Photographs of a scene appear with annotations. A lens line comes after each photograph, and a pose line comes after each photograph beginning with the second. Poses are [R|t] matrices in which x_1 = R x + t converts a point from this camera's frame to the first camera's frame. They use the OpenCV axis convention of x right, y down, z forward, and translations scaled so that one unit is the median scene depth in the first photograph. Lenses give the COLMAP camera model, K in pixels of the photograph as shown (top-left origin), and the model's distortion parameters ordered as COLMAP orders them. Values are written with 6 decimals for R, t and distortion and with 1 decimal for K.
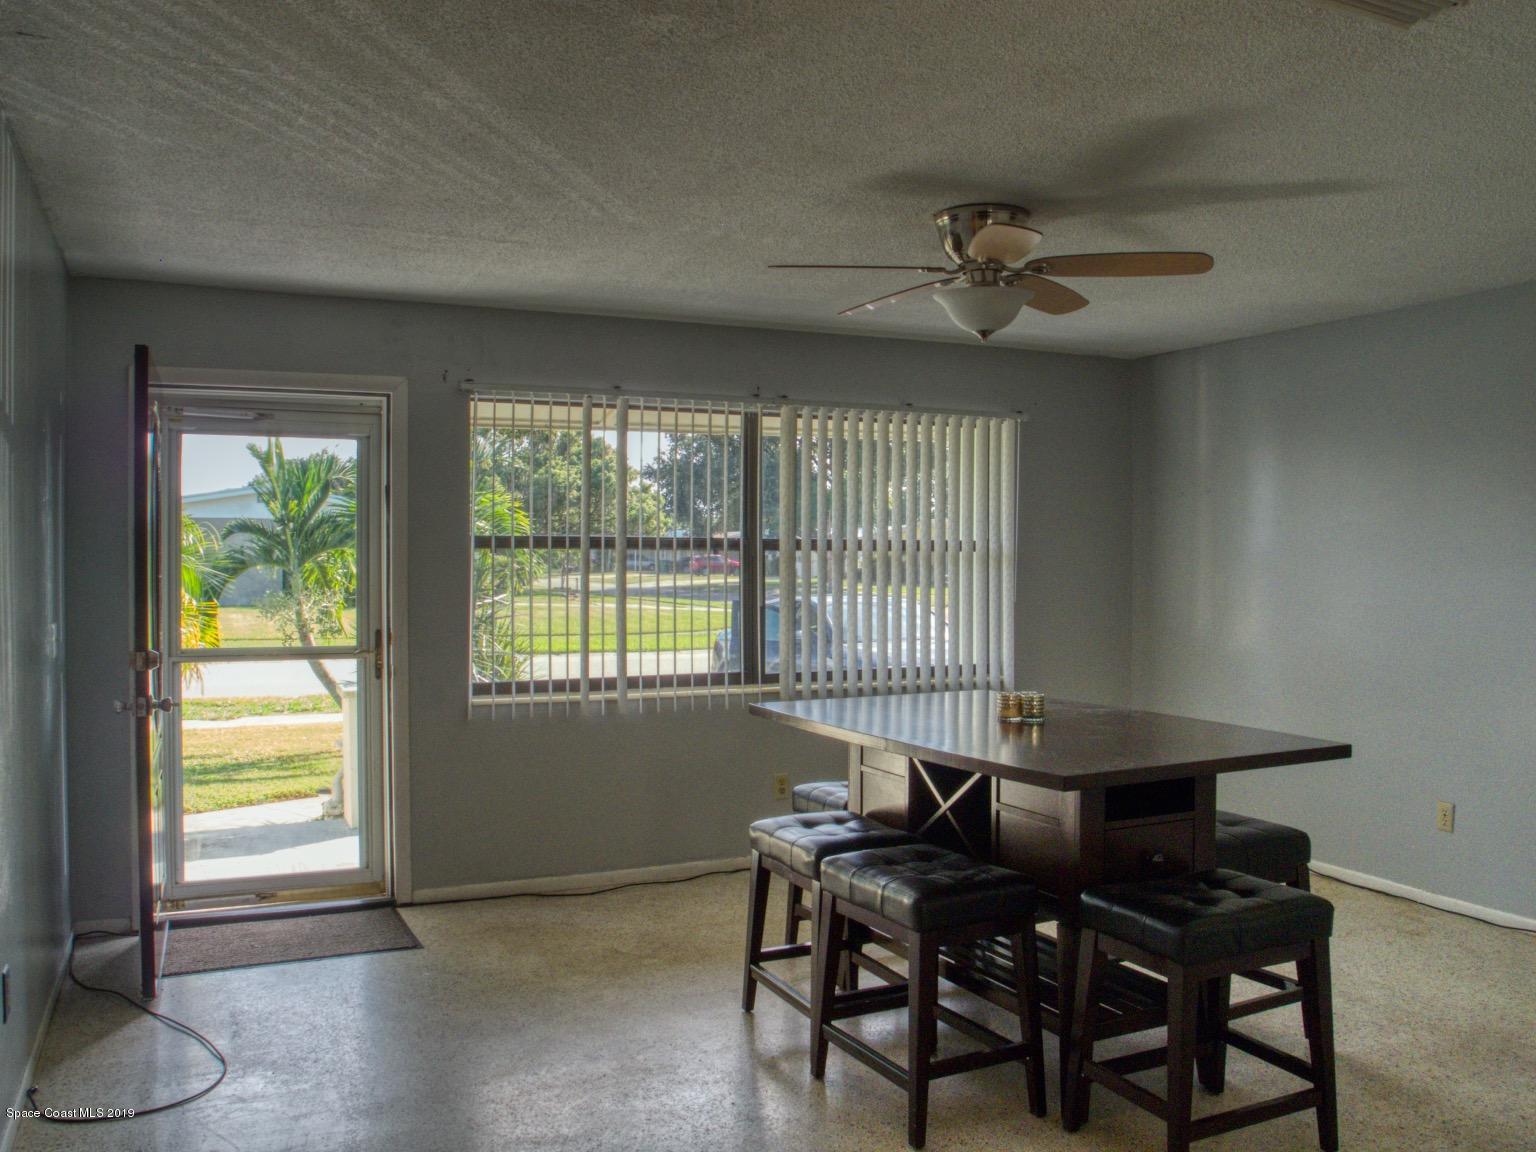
lens RADIAL K [[1262.3, 0, 755.9], [0, 1262.3, 571.4], [0, 0, 1]] dist [-0.160735, 0.139689]
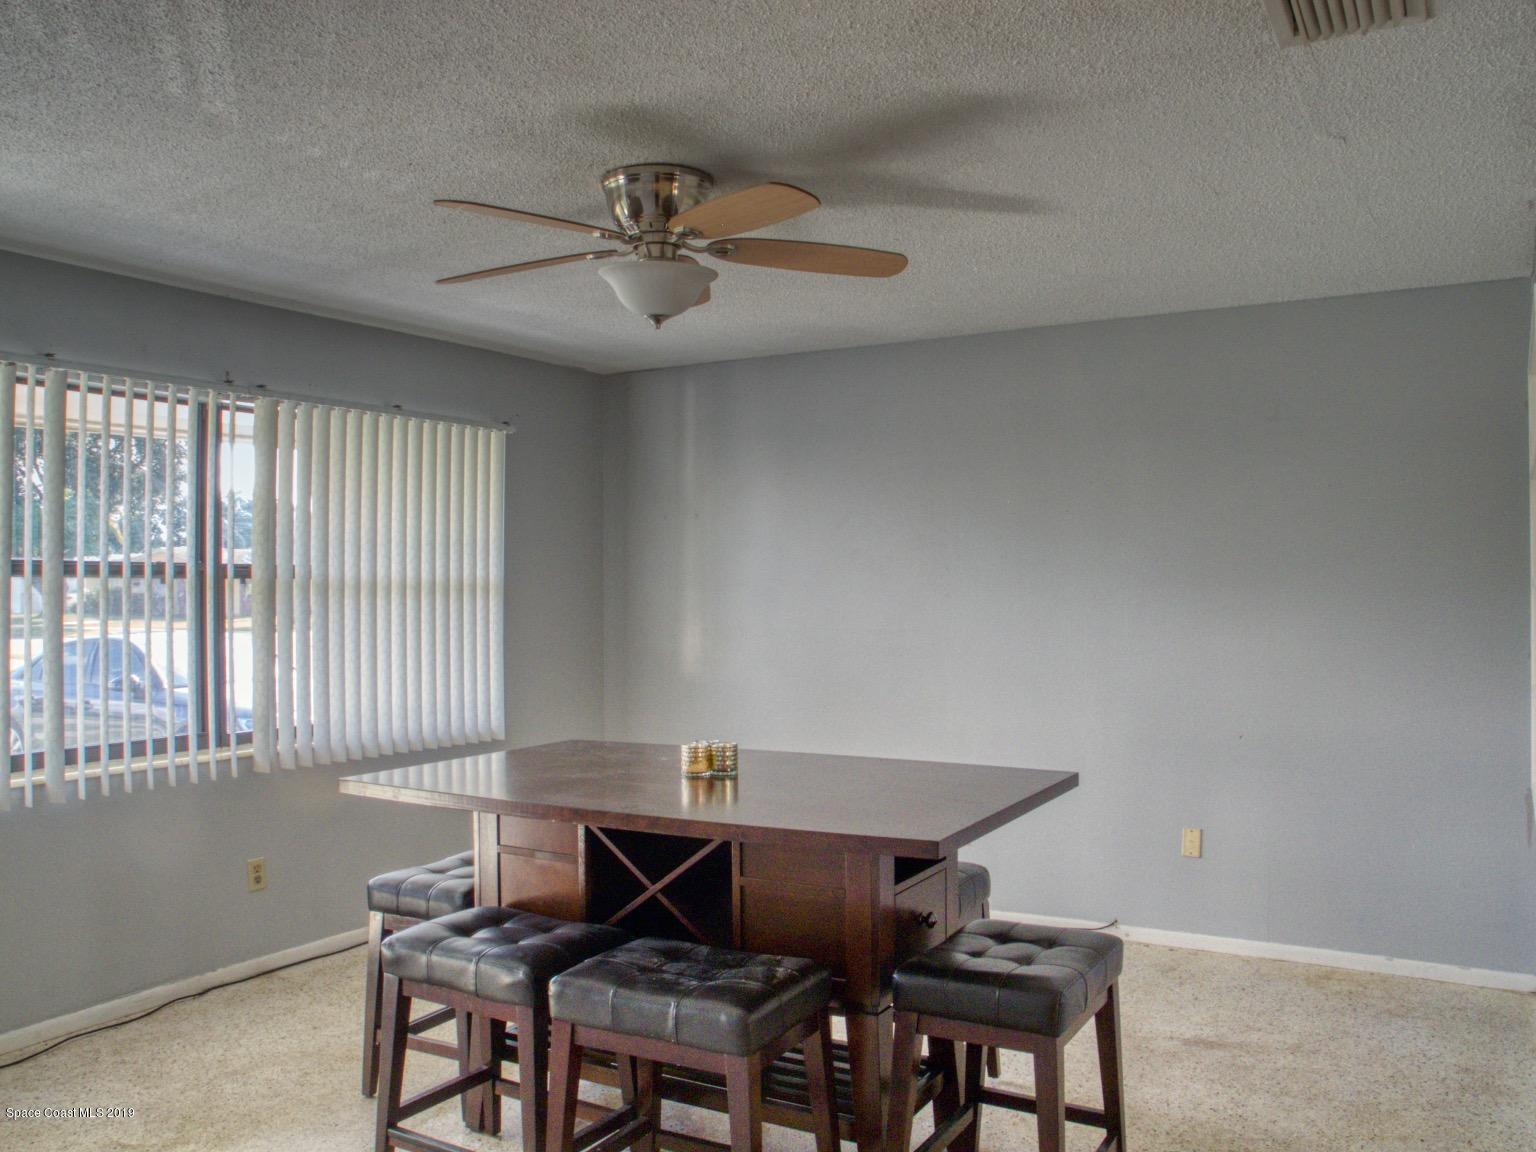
lens RADIAL K [[1262.3, 0, 755.9], [0, 1262.3, 571.4], [0, 0, 1]] dist [-0.160735, 0.139689]
pose [[0.823731, 0.000456, 0.566980, -0.229087], [0.012989, 0.999722, -0.019675, -0.002096], [-0.566831, 0.023572, 0.823496, 0.252779]]
